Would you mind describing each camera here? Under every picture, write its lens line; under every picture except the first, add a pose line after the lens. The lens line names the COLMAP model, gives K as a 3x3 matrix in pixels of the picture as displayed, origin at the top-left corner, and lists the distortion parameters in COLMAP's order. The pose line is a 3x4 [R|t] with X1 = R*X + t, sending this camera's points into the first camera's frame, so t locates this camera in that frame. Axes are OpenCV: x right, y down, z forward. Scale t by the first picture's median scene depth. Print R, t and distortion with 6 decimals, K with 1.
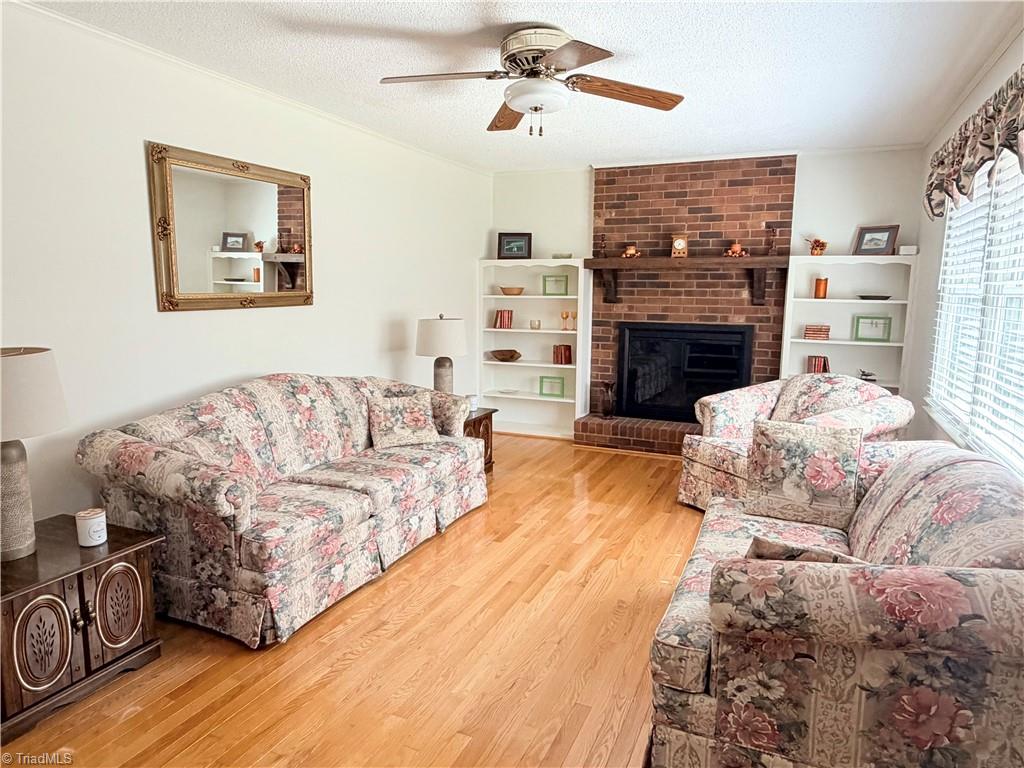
lens RADIAL K [[650.1, 0, 512.0], [0, 650.1, 384.0], [0, 0, 1]] dist [0.001640, -0.000534]
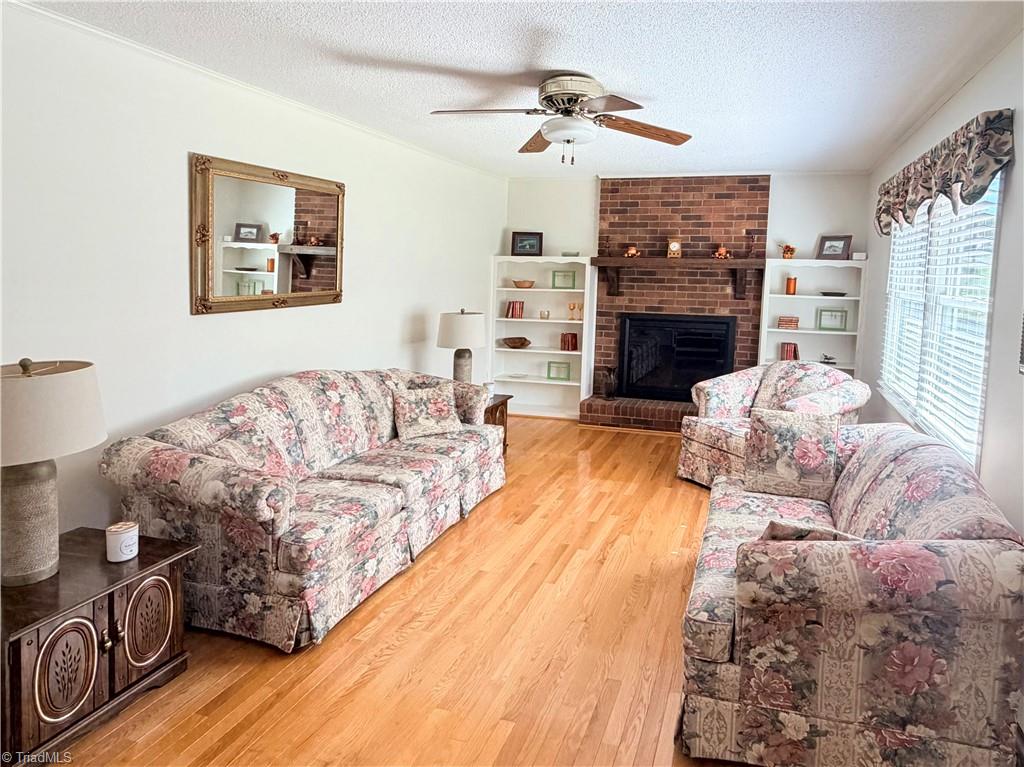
lens RADIAL K [[671.3, 0, 512.3], [0, 671.3, 253.7], [0, 0, 1]] dist [0.002771, -0.002058]
pose [[0.986114, 0.001853, 0.166061, -0.231562], [0.008640, 0.998011, -0.062447, -0.140283], [-0.165846, 0.063014, 0.984136, -0.115658]]
